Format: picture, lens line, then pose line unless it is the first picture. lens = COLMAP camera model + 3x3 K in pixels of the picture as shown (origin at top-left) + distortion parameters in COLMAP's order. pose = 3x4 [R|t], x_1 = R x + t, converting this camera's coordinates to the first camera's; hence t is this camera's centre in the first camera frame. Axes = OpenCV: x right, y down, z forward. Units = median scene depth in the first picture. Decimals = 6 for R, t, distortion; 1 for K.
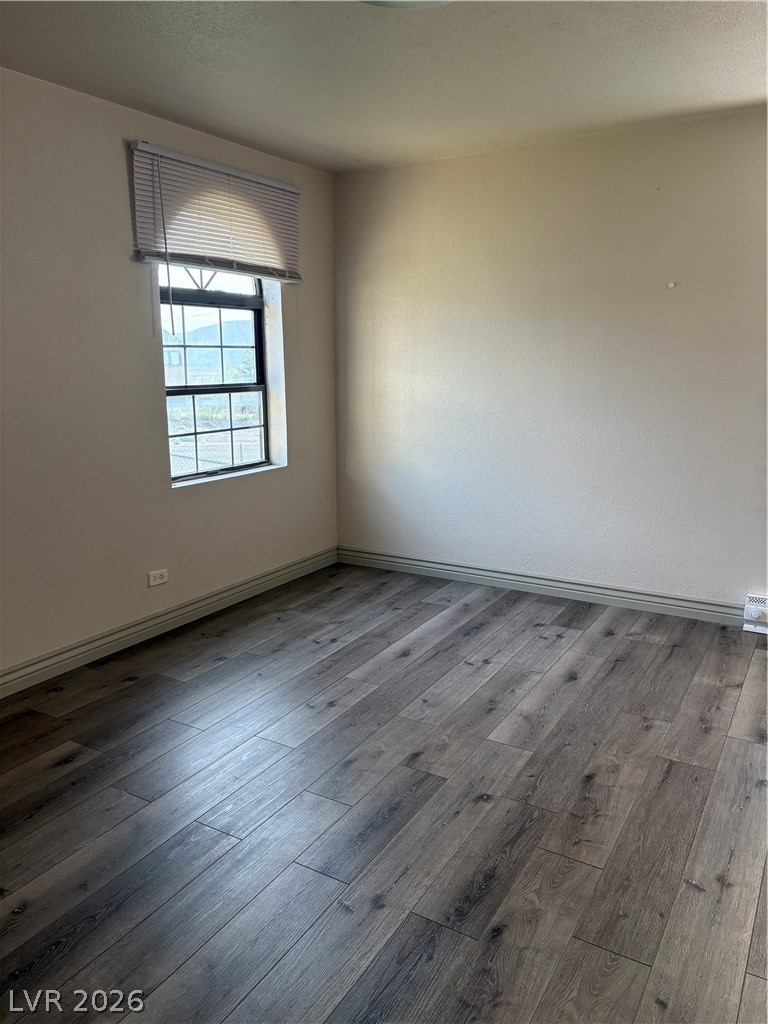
lens RADIAL K [[756.1, 0, 382.5], [0, 756.1, 527.7], [0, 0, 1]] dist [0.030943, 0.001208]
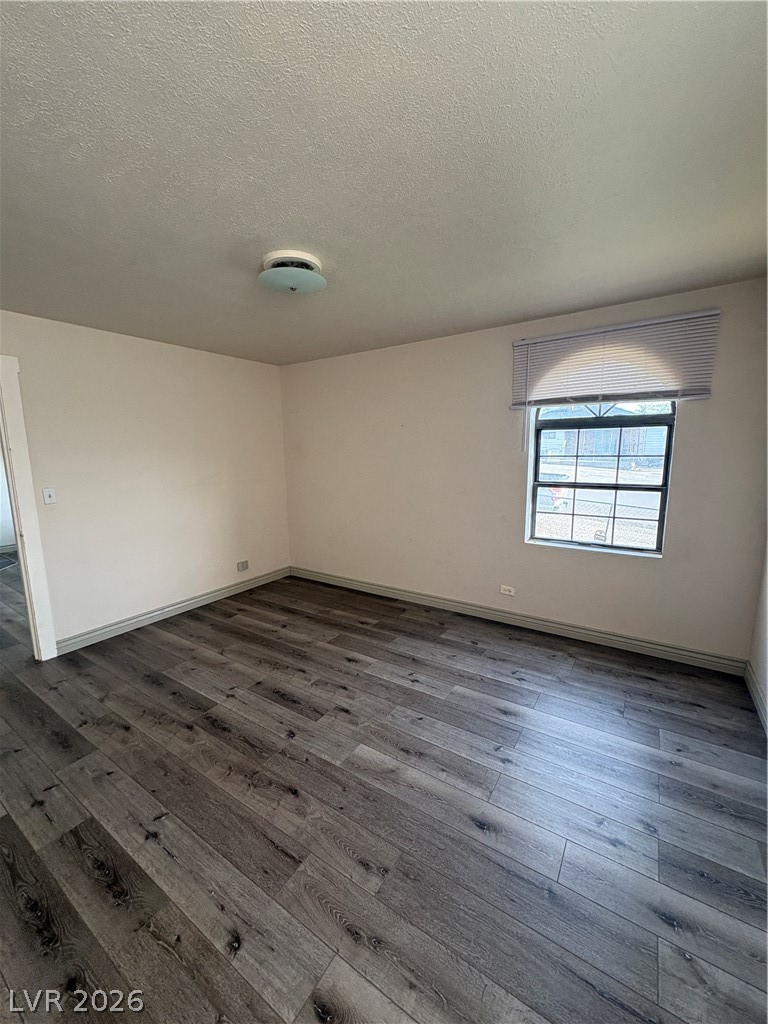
lens RADIAL K [[408.5, 0, 384.0], [0, 408.5, 512.0], [0, 0, 1]] dist [0.001511, -0.000051]
pose [[-0.041757, 0.150983, -0.987654, 0.617094], [-0.215567, 0.963873, 0.156461, -0.195180], [0.975596, 0.219439, -0.007701, 0.727902]]
